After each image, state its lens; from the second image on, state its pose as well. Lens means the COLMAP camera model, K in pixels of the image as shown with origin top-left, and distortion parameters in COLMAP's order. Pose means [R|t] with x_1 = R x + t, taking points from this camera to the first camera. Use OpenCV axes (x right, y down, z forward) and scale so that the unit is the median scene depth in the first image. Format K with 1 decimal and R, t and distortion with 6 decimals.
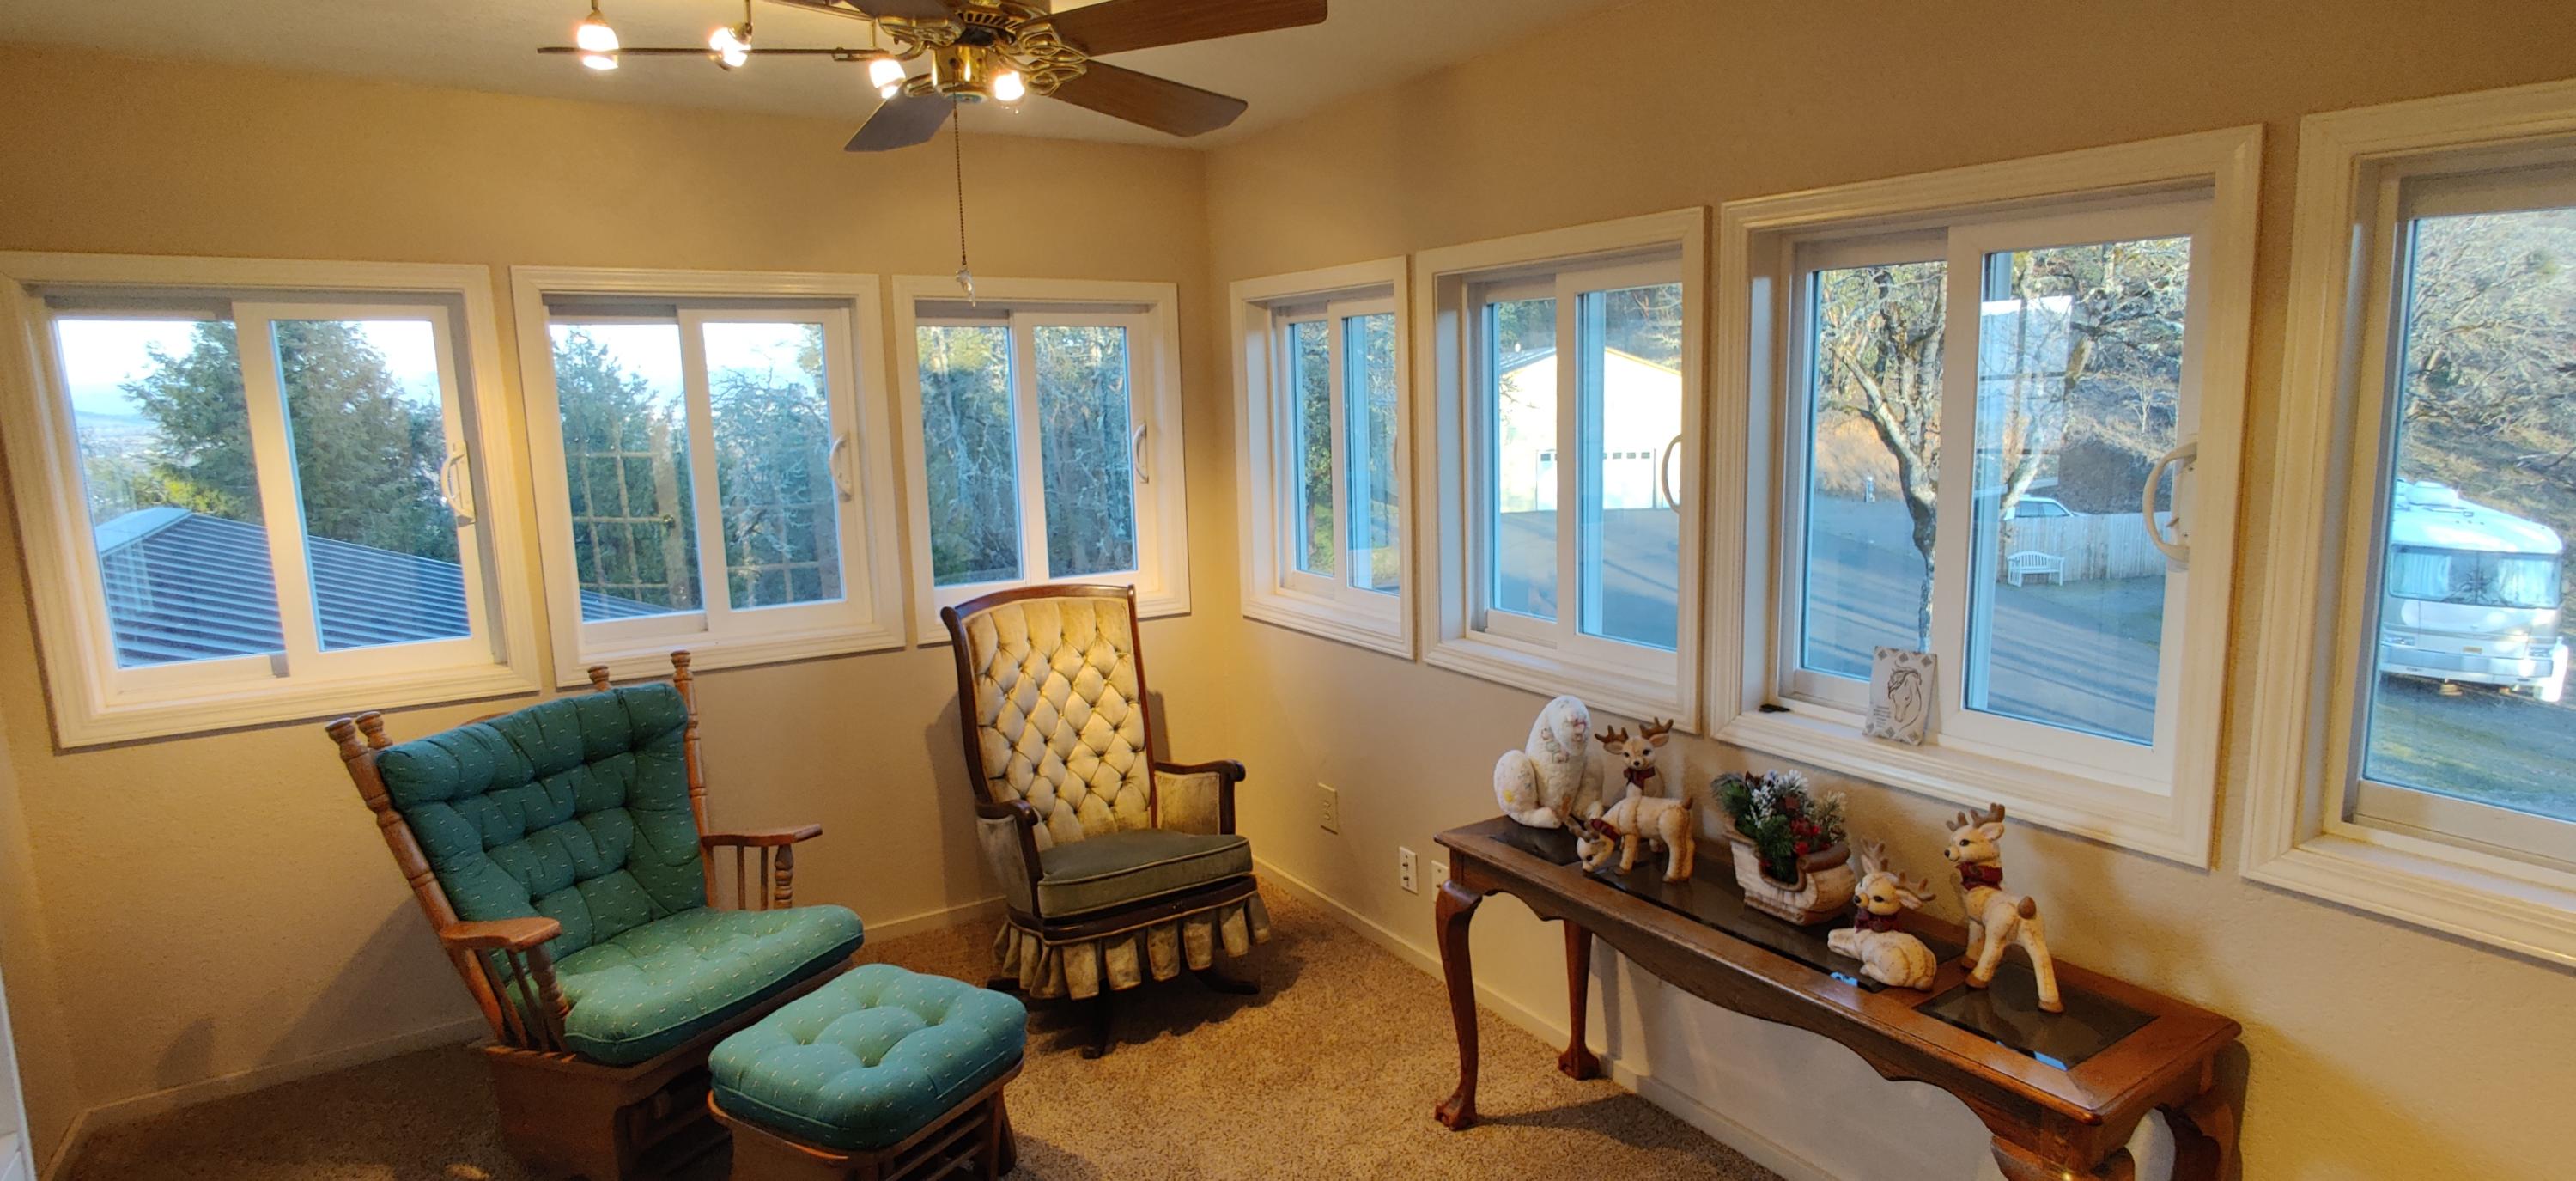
lens RADIAL K [[1289.2, 0, 1285.0], [0, 1289.2, 588.0], [0, 0, 1]] dist [-0.030872, 0.011889]
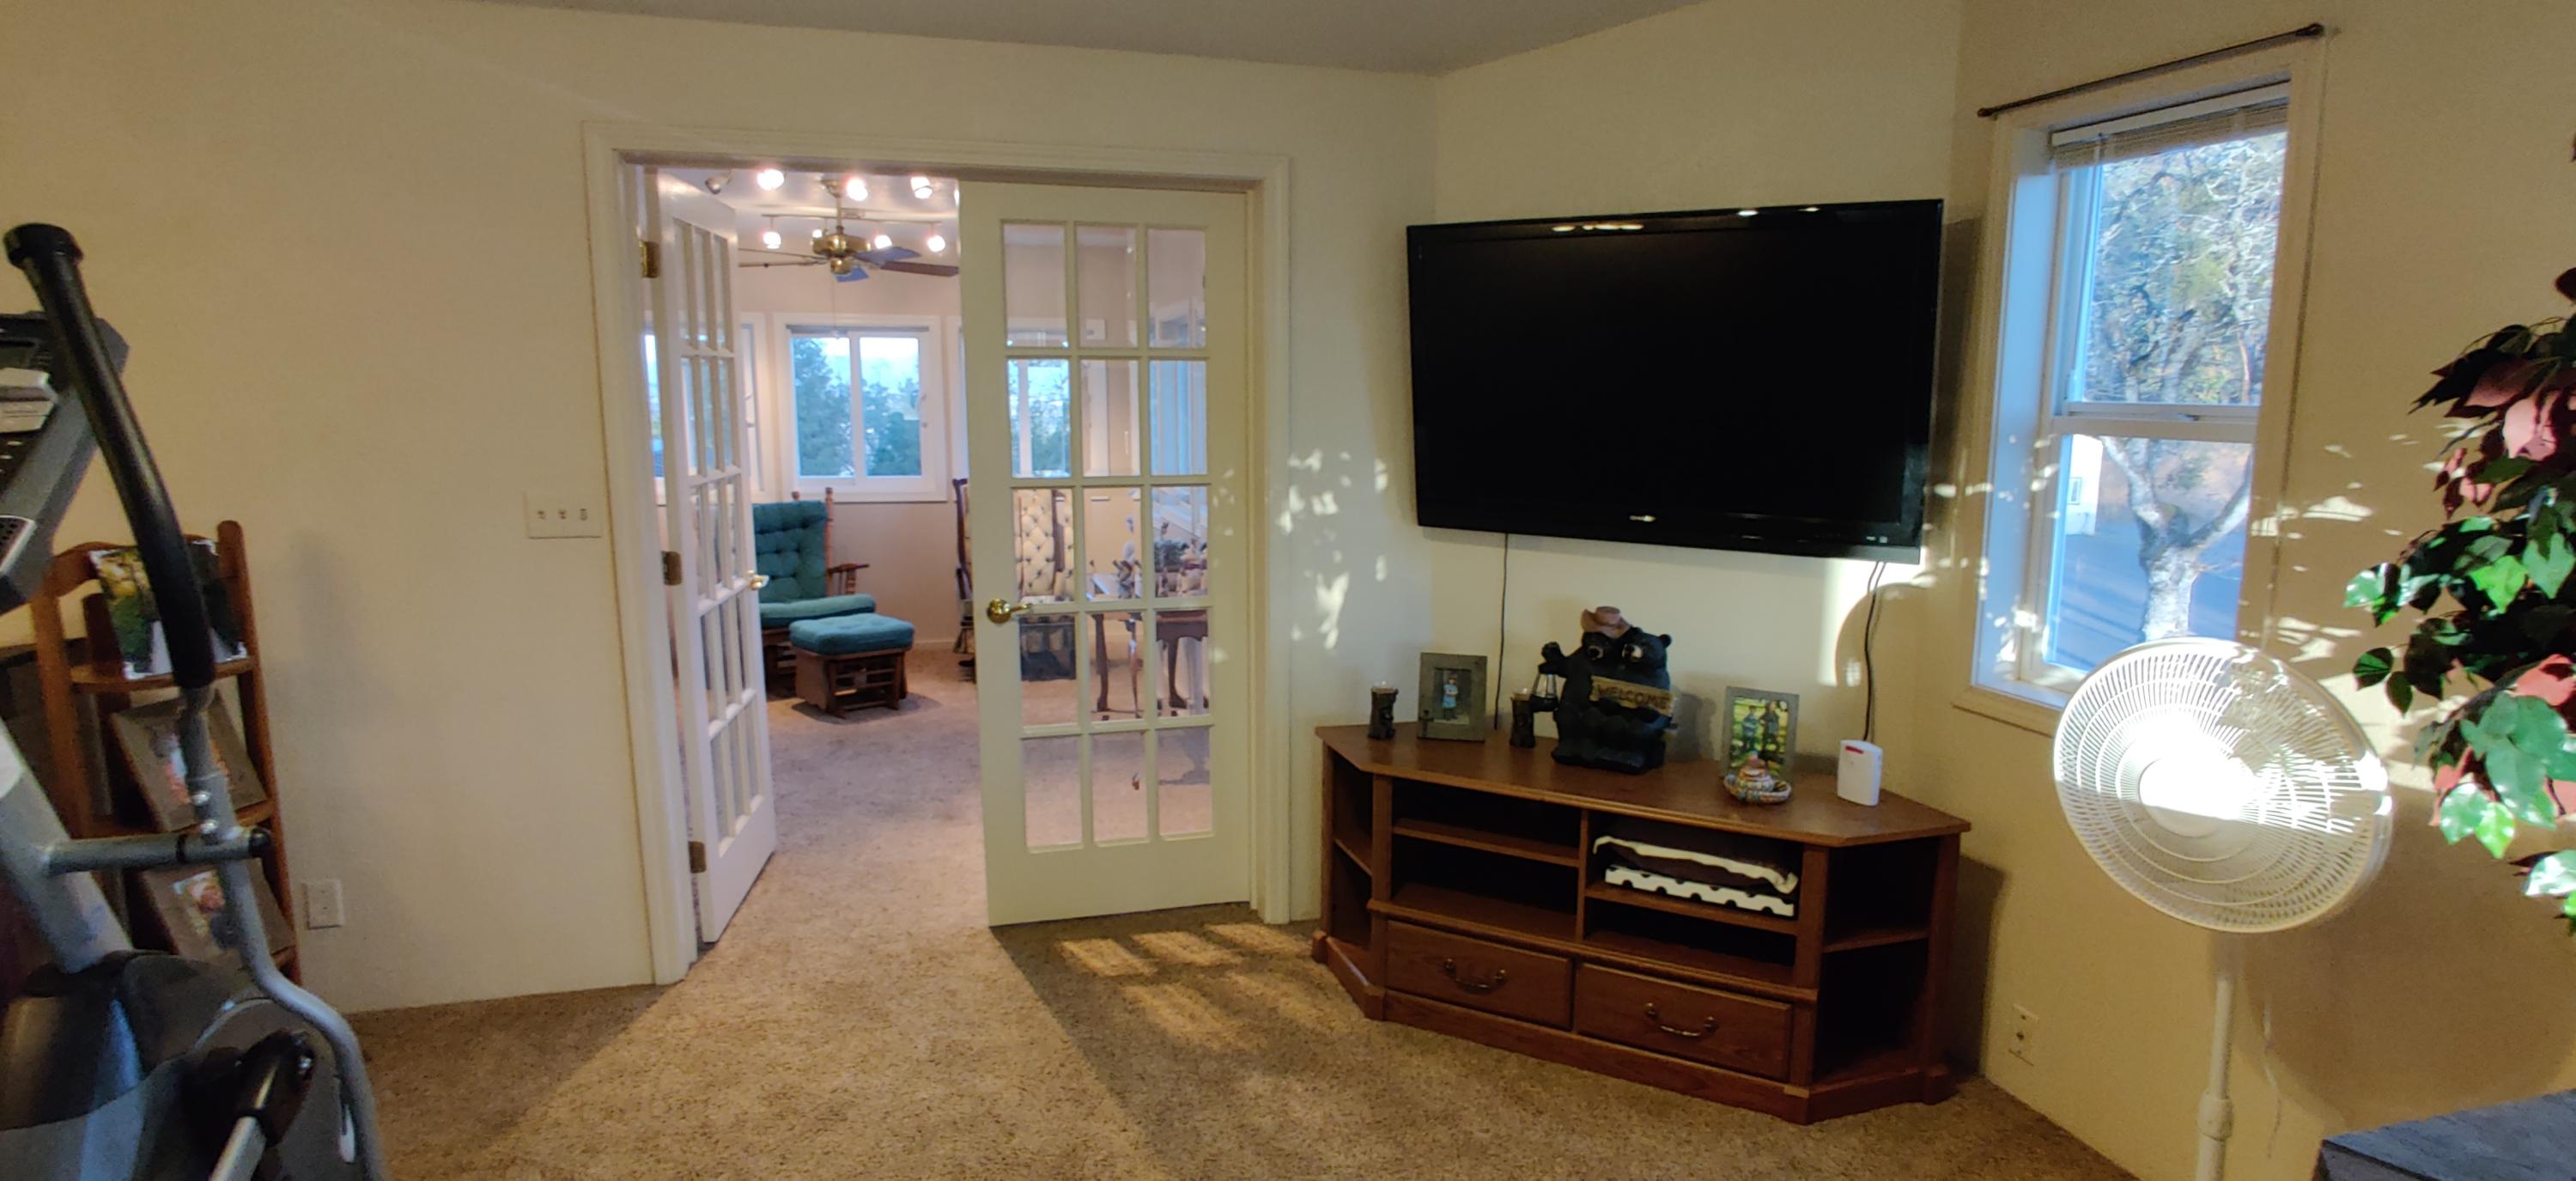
lens RADIAL K [[1289.2, 0, 1314.7], [0, 1289.2, 608.7], [0, 0, 1]] dist [-0.030872, 0.011889]
pose [[0.964059, 0.075263, -0.254804, 0.877441], [-0.070701, 0.997131, 0.027028, 0.131884], [0.256108, -0.008042, 0.966615, -0.888797]]
